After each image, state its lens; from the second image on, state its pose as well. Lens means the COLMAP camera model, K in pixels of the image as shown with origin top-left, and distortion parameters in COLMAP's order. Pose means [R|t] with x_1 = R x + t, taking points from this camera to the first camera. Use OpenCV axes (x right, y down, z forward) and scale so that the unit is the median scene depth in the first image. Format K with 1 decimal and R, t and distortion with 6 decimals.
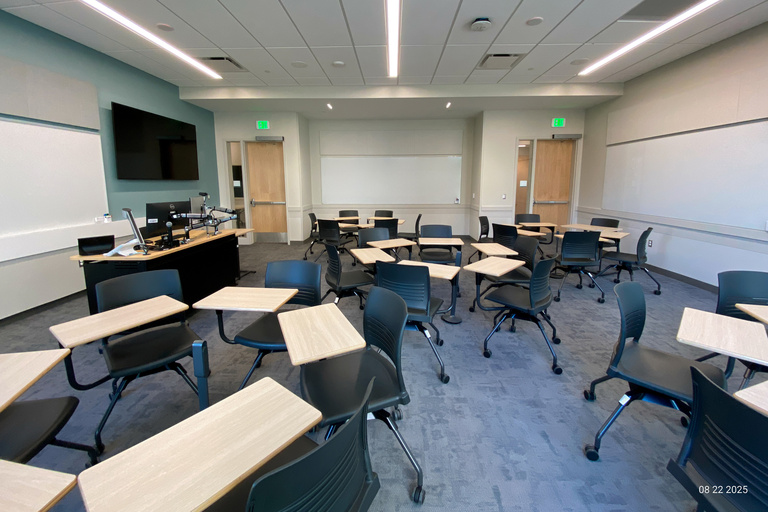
lens RADIAL K [[308.5, 0, 385.8], [0, 308.5, 228.8], [0, 0, 1]] dist [0.028468, -0.024102]
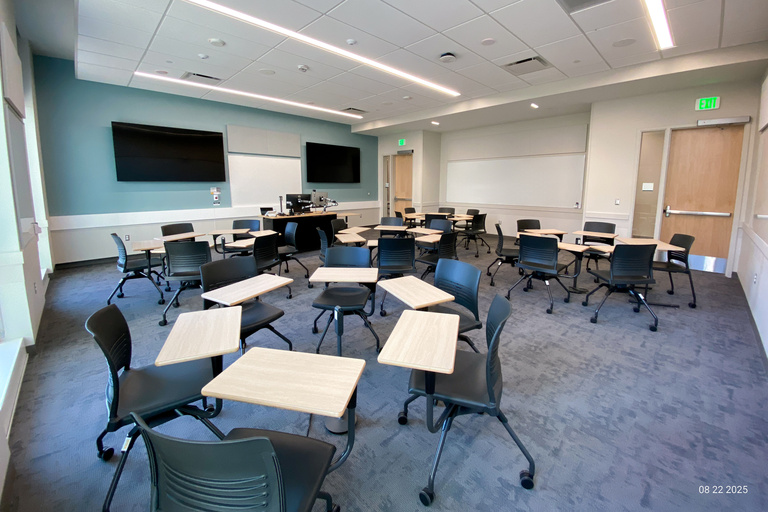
lens RADIAL K [[308.5, 0, 385.8], [0, 308.5, 228.8], [0, 0, 1]] dist [0.028468, -0.024102]
pose [[0.719763, 0.103005, -0.686535, 0.531189], [-0.107071, 0.993569, 0.036817, 0.002604], [0.685913, 0.047008, 0.726164, -0.021689]]
